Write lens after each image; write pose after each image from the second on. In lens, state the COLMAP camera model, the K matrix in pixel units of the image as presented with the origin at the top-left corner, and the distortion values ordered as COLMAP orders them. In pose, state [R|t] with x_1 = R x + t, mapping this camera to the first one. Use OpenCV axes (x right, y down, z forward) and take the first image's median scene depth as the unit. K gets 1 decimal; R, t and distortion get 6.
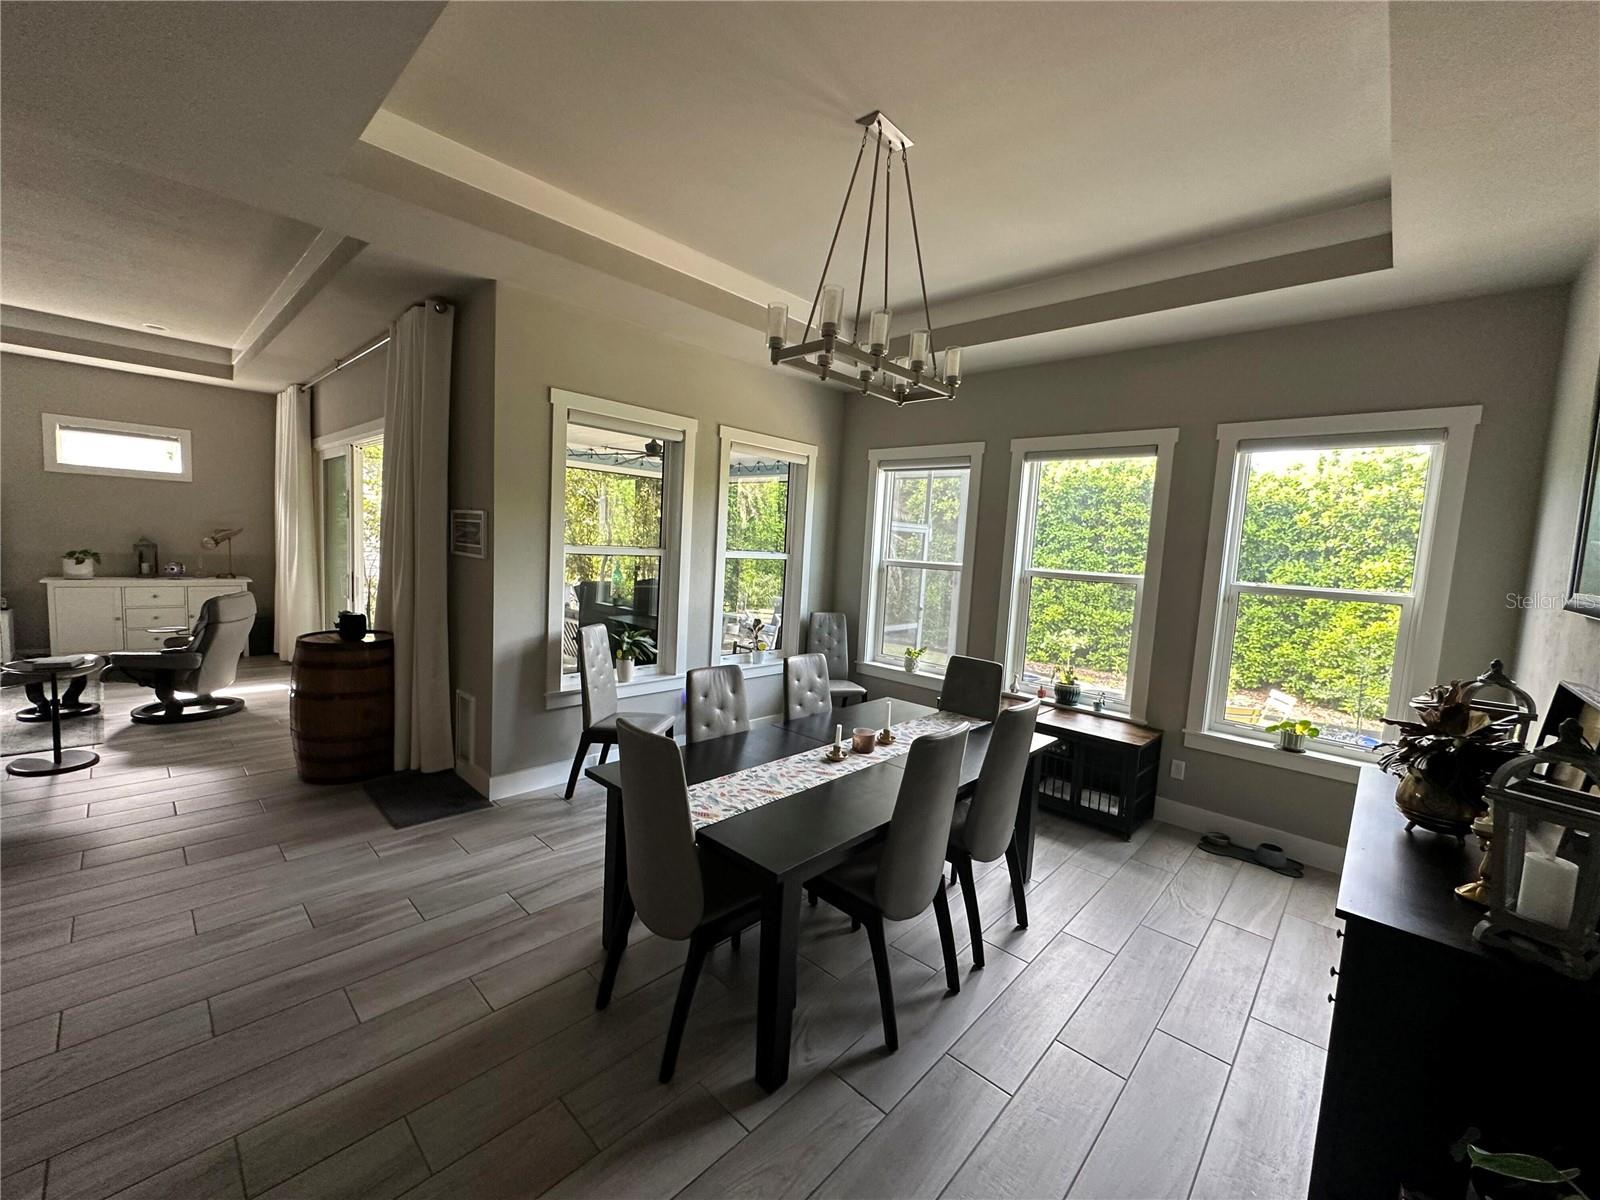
lens RADIAL K [[639.5, 0, 800.0], [0, 639.5, 600.0], [0, 0, 1]] dist [-0.001363, -0.000061]
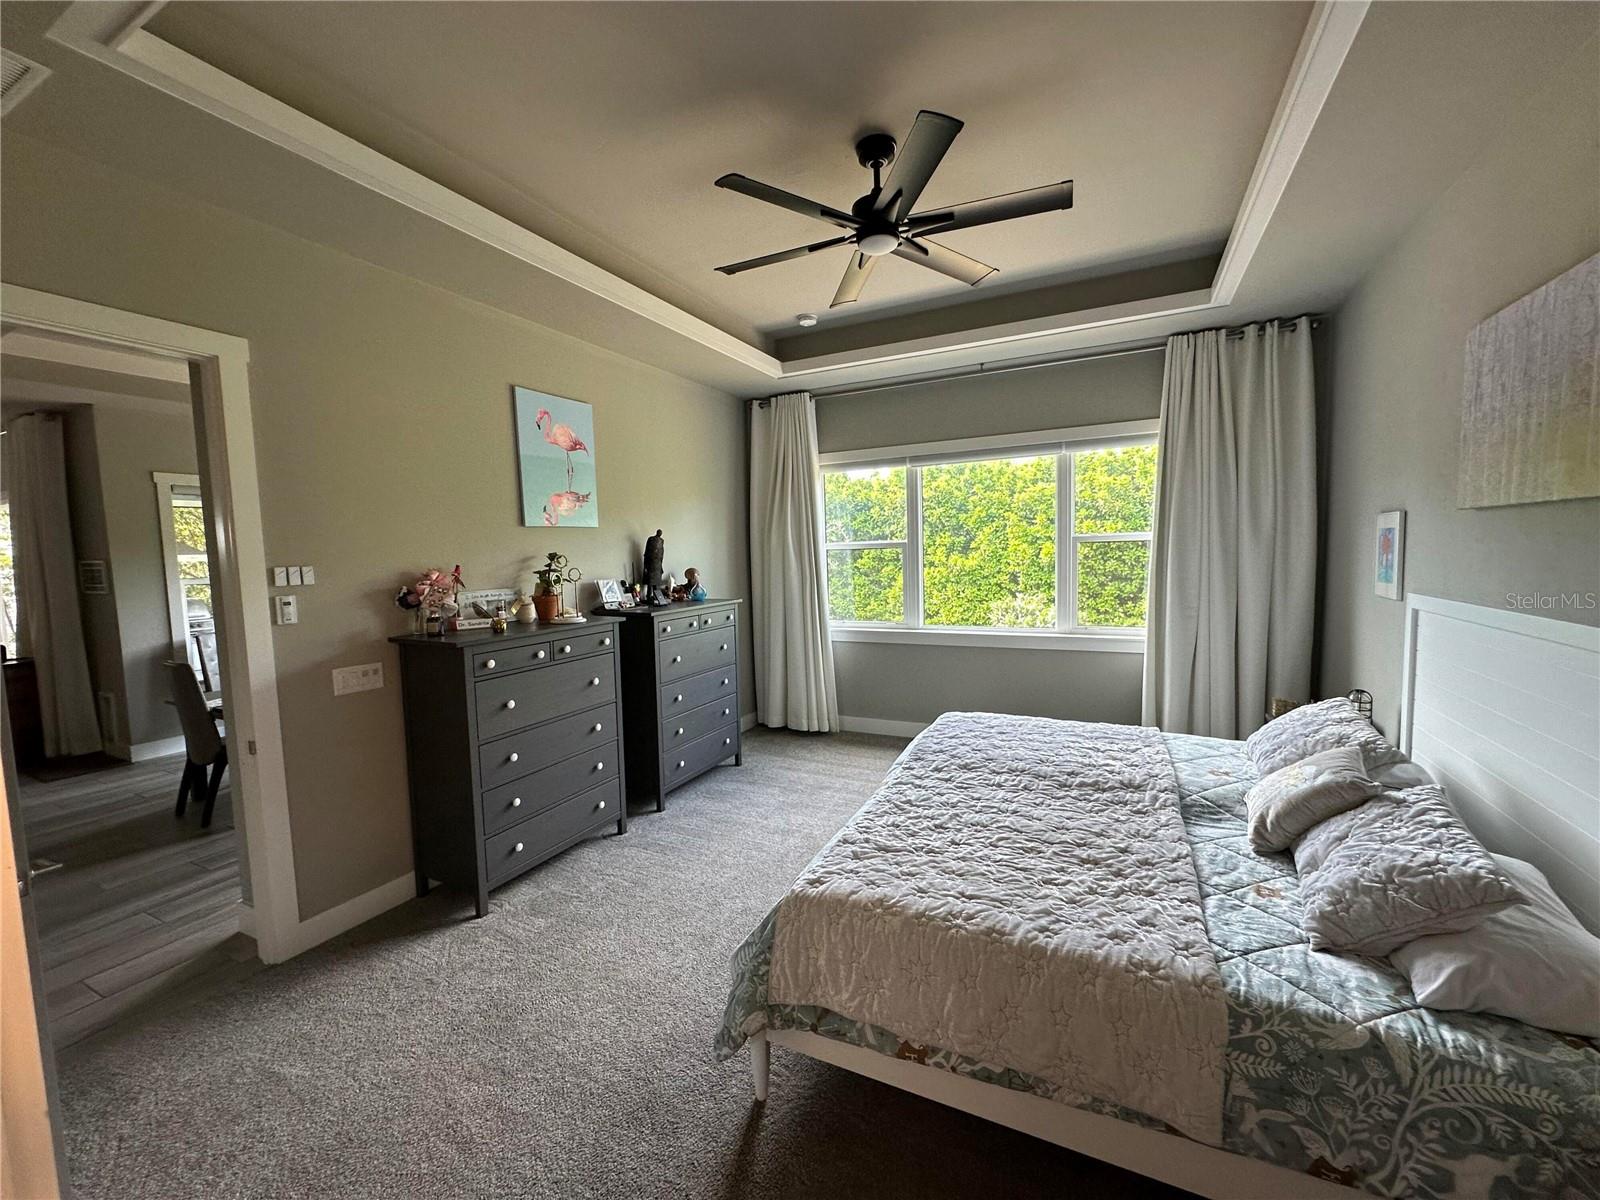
lens RADIAL K [[639.5, 0, 800.0], [0, 639.5, 600.0], [0, 0, 1]] dist [-0.001363, -0.000061]
pose [[0.953903, -0.102440, 0.282091, 0.552830], [0.104129, 0.994523, 0.009041, 0.093227], [-0.281472, 0.020749, 0.959345, -0.768477]]
